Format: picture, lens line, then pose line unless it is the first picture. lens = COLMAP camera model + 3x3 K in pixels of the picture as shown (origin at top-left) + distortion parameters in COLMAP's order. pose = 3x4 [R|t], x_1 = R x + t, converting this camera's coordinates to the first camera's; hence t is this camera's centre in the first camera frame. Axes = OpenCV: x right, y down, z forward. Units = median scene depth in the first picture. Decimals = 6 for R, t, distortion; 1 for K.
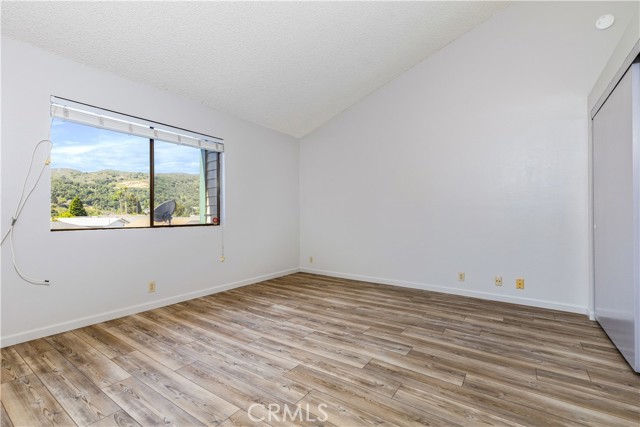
lens RADIAL K [[290.6, 0, 319.8], [0, 290.6, 215.2], [0, 0, 1]] dist [0.010045, -0.001499]
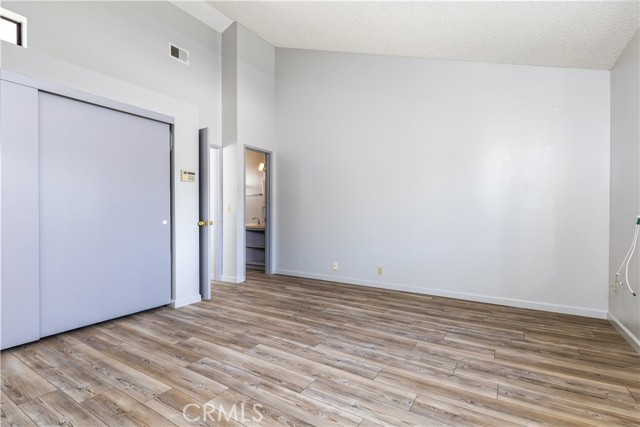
lens RADIAL K [[300.9, 0, 319.2], [0, 300.9, 215.5], [0, 0, 1]] dist [-0.010735, -0.001210]
pose [[-0.998716, -0.000835, -0.050662, -0.027923], [-0.000720, 0.999997, -0.002286, 0.011866], [0.050664, -0.002247, -0.998713, 1.857642]]
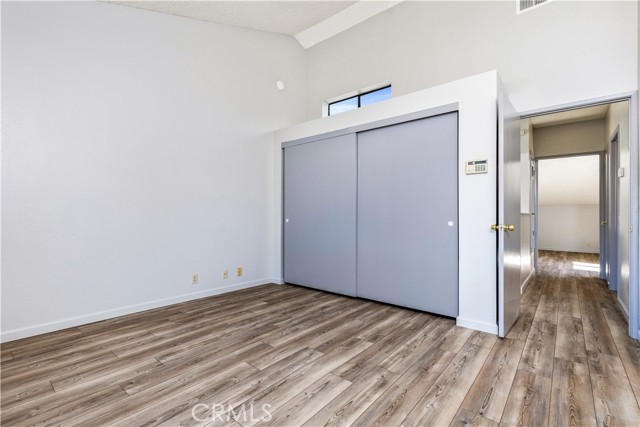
lens RADIAL K [[290.6, 0, 317.4], [0, 290.6, 210.7], [0, 0, 1]] dist [0.010045, -0.001499]
pose [[0.093460, 0.014117, 0.995523, -0.643546], [-0.008288, 0.999876, -0.013401, 0.007663], [-0.995589, -0.006999, 0.093565, 0.862543]]
